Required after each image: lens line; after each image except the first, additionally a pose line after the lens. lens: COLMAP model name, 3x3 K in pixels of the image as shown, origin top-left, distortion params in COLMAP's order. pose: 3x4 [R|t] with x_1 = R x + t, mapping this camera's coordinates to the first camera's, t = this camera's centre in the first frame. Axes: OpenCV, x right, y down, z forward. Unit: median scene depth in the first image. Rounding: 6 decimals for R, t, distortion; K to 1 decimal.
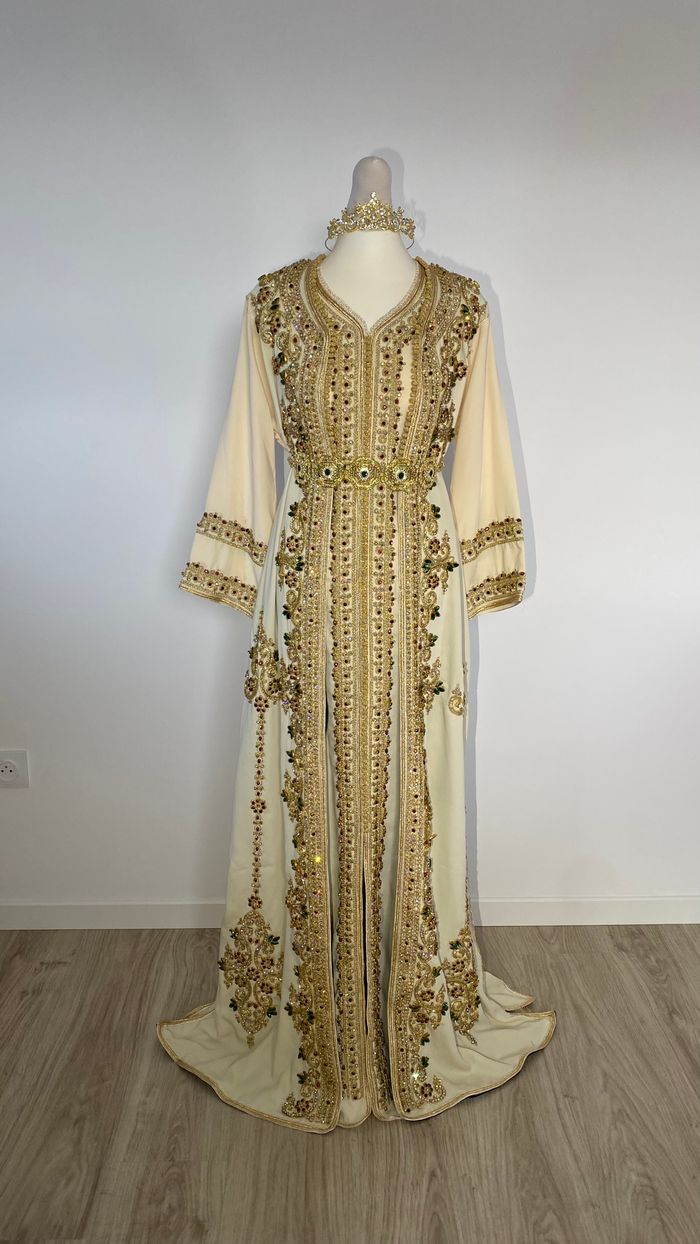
lens RADIAL K [[977.3, 0, 350.0], [0, 977.3, 622.0], [0, 0, 1]] dist [0.142882, -0.240689]
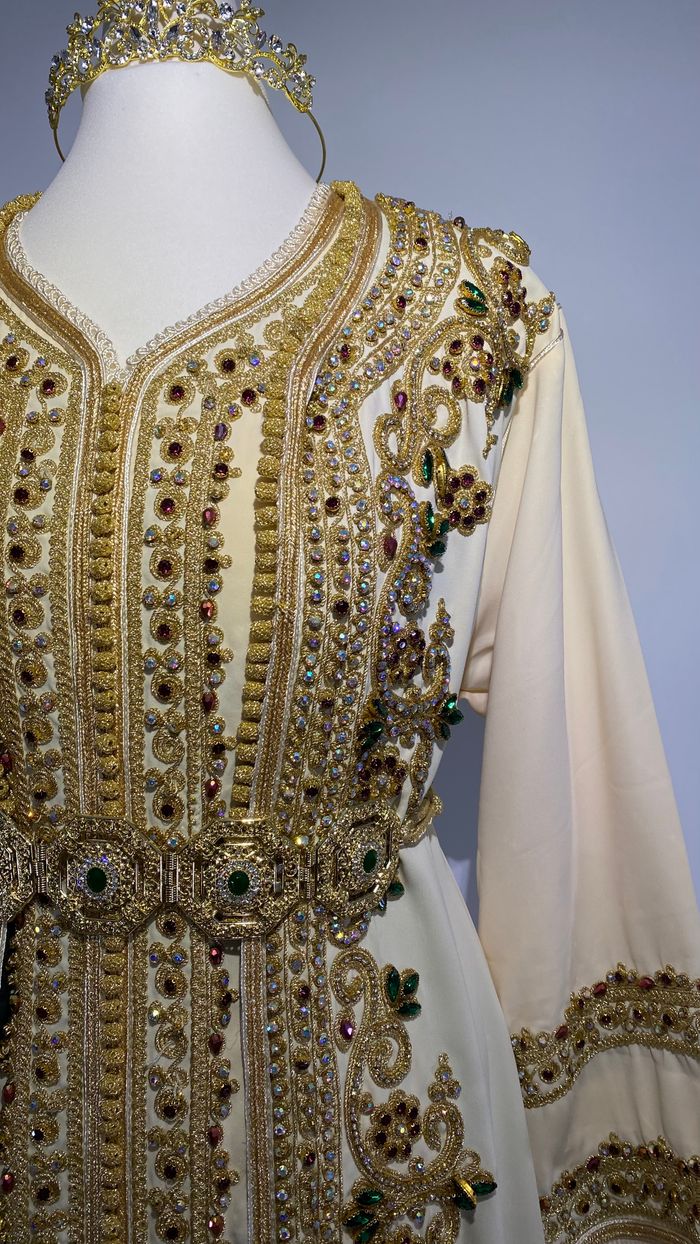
lens RADIAL K [[977.3, 0, 350.0], [0, 977.3, 622.0], [0, 0, 1]] dist [0.142882, -0.240689]
pose [[0.991548, -0.016406, -0.128698, 0.115999], [-0.010829, 0.978046, -0.208108, -0.163592], [0.129286, 0.207743, 0.969602, 0.736081]]
